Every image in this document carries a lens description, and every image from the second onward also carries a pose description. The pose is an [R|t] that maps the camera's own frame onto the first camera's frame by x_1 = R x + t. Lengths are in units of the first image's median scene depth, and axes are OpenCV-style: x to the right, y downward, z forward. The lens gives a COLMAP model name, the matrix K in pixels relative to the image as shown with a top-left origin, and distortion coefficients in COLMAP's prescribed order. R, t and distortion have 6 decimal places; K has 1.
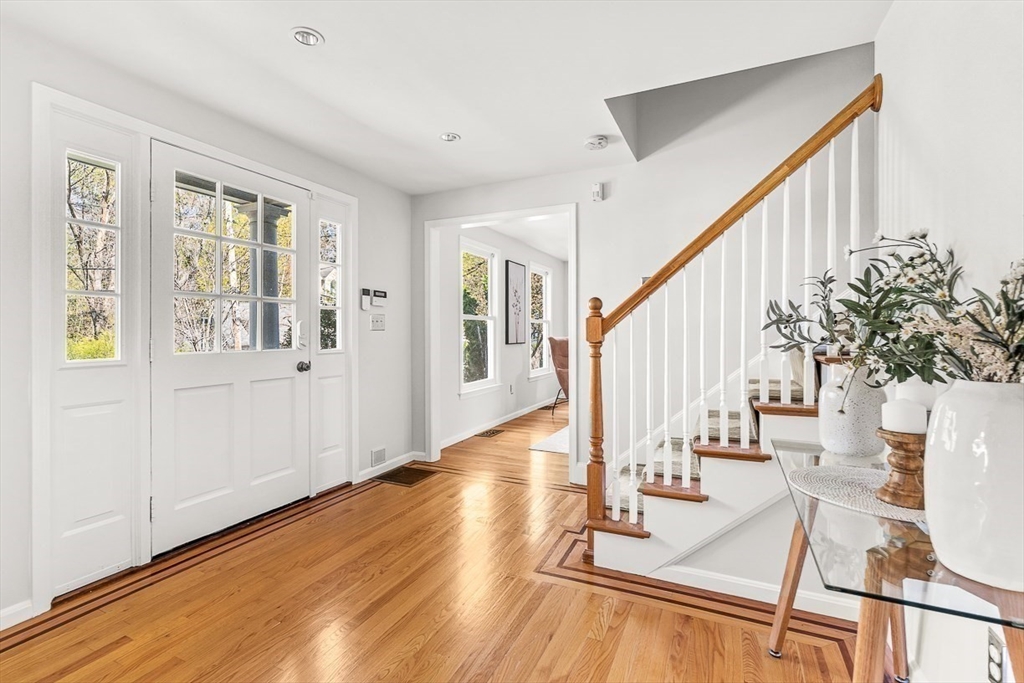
lens RADIAL K [[461.0, 0, 512.7], [0, 461.0, 334.8], [0, 0, 1]] dist [0.001965, 0.000375]
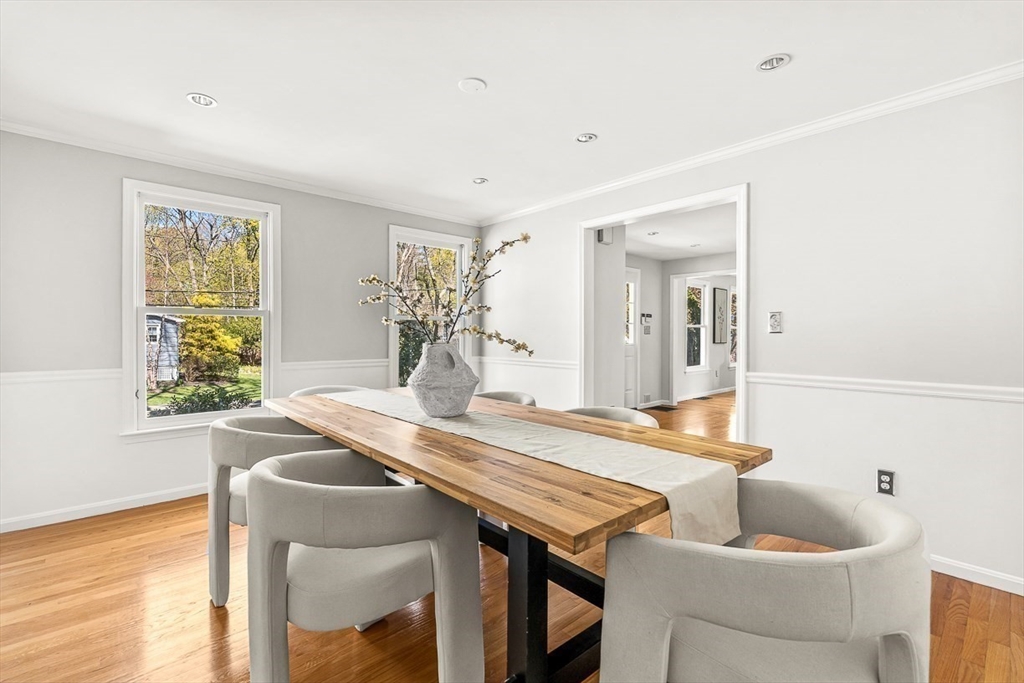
lens RADIAL K [[461.0, 0, 523.2], [0, 461.0, 341.7], [0, 0, 1]] dist [0.001965, 0.000375]
pose [[0.930854, 0.005623, -0.365347, -0.046200], [-0.003458, 0.999972, 0.006580, 0.007827], [0.365374, -0.004862, 0.930848, -0.698001]]
